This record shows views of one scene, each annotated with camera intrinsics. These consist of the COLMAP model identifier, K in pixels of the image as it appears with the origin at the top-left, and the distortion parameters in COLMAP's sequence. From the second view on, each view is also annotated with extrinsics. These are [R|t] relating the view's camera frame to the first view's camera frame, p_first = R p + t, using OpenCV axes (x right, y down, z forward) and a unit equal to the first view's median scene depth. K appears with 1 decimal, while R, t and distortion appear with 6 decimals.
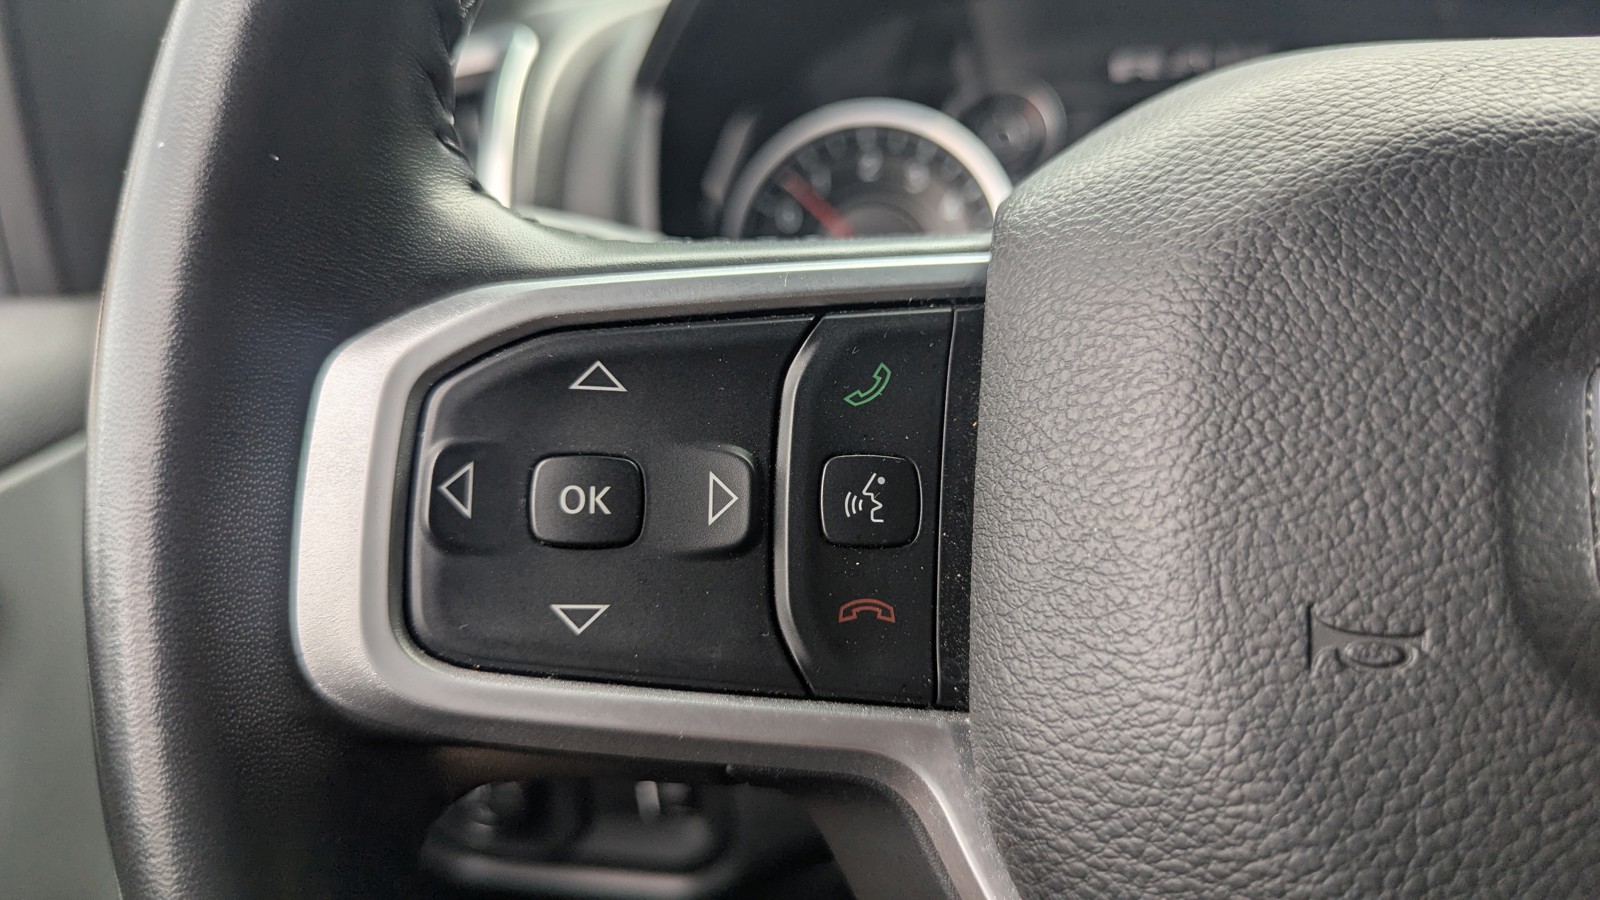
lens RADIAL K [[1234.1, 0, 799.6], [0, 1234.1, 453.3], [0, 0, 1]] dist [-0.006113, -0.000723]
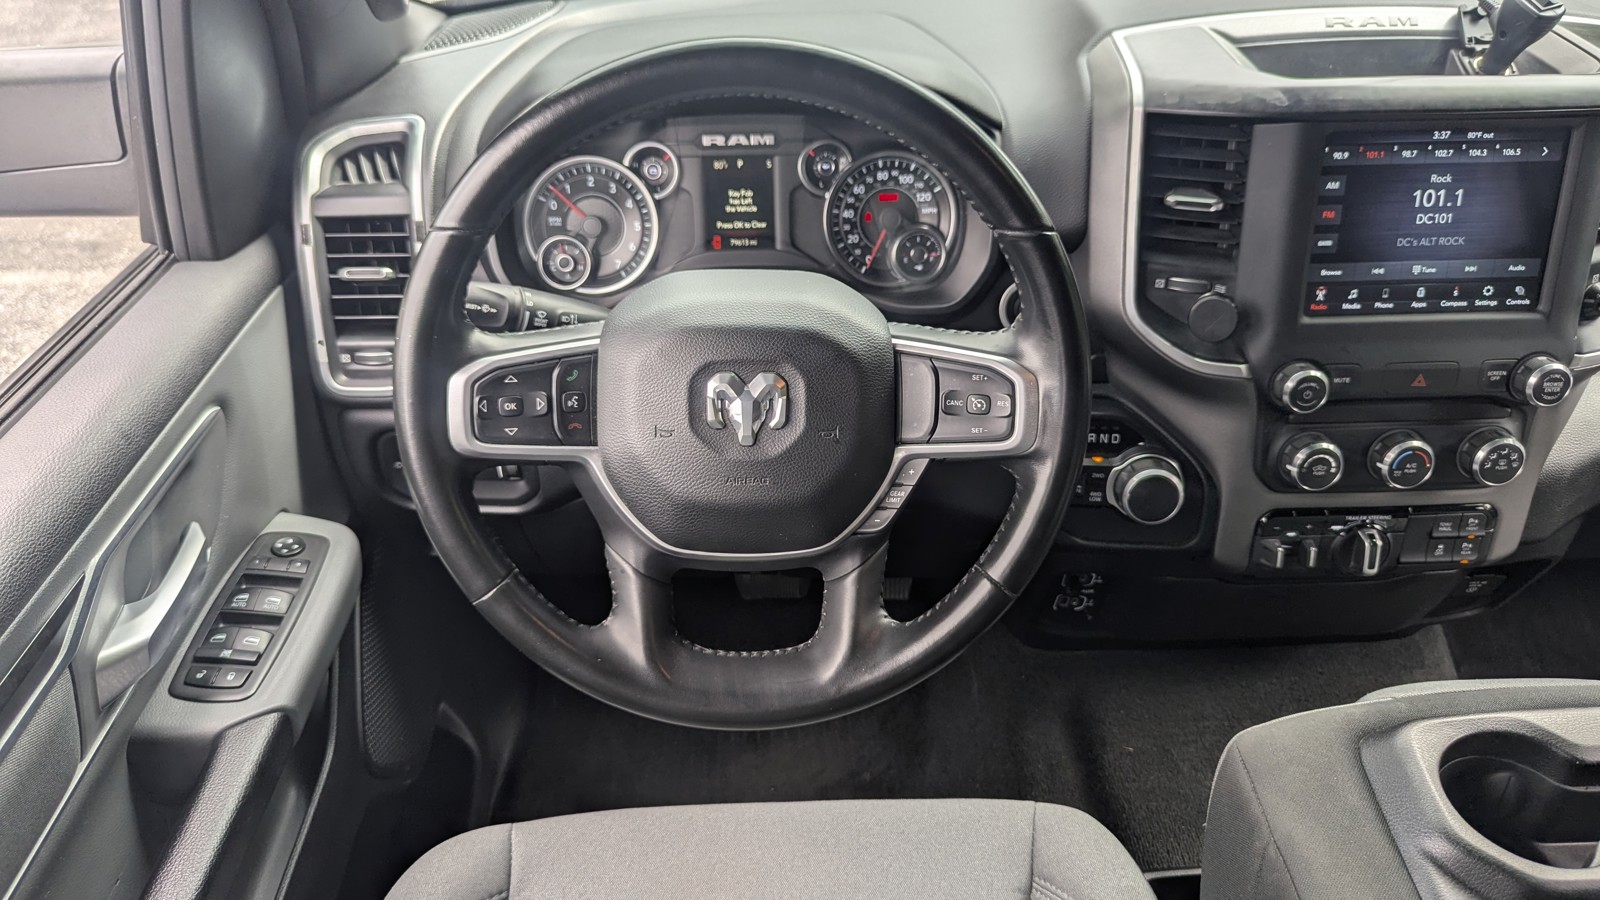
lens RADIAL K [[1234.1, 0, 798.3], [0, 1234.1, 448.7], [0, 0, 1]] dist [-0.006113, -0.000723]
pose [[0.985786, -0.047378, 0.161188, 0.130366], [0.004615, 0.966689, 0.255913, -0.946618], [-0.167943, -0.251531, 0.953167, -3.471669]]
